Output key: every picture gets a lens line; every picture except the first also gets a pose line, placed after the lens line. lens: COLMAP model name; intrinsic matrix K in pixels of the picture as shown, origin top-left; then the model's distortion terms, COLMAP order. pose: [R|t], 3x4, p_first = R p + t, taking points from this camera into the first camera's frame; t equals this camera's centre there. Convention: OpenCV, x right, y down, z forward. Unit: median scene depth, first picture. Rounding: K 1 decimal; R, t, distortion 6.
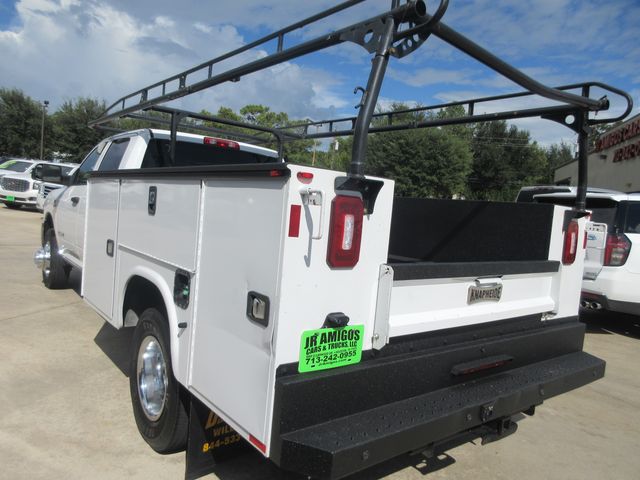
lens RADIAL K [[474.7, 0, 320.0], [0, 474.7, 240.0], [0, 0, 1]] dist [-0.000354, 0.001091]
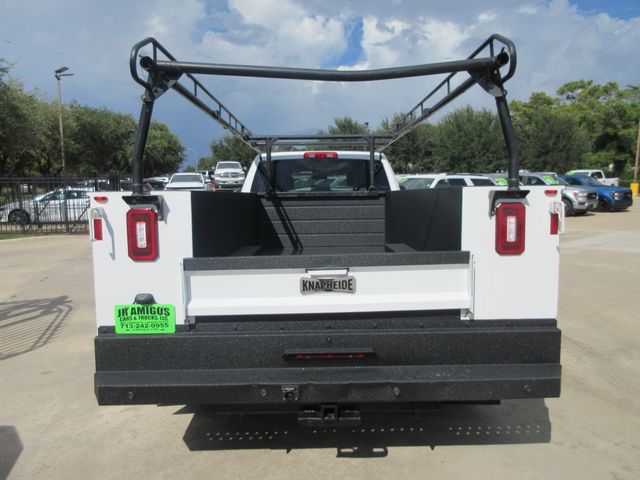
lens RADIAL K [[474.7, 0, 320.0], [0, 474.7, 240.0], [0, 0, 1]] dist [-0.000354, 0.001091]
pose [[0.787173, -0.037386, -0.615599, 1.004116], [0.040257, 0.999147, -0.009202, 0.024577], [0.615418, -0.017539, 0.788006, 0.182499]]
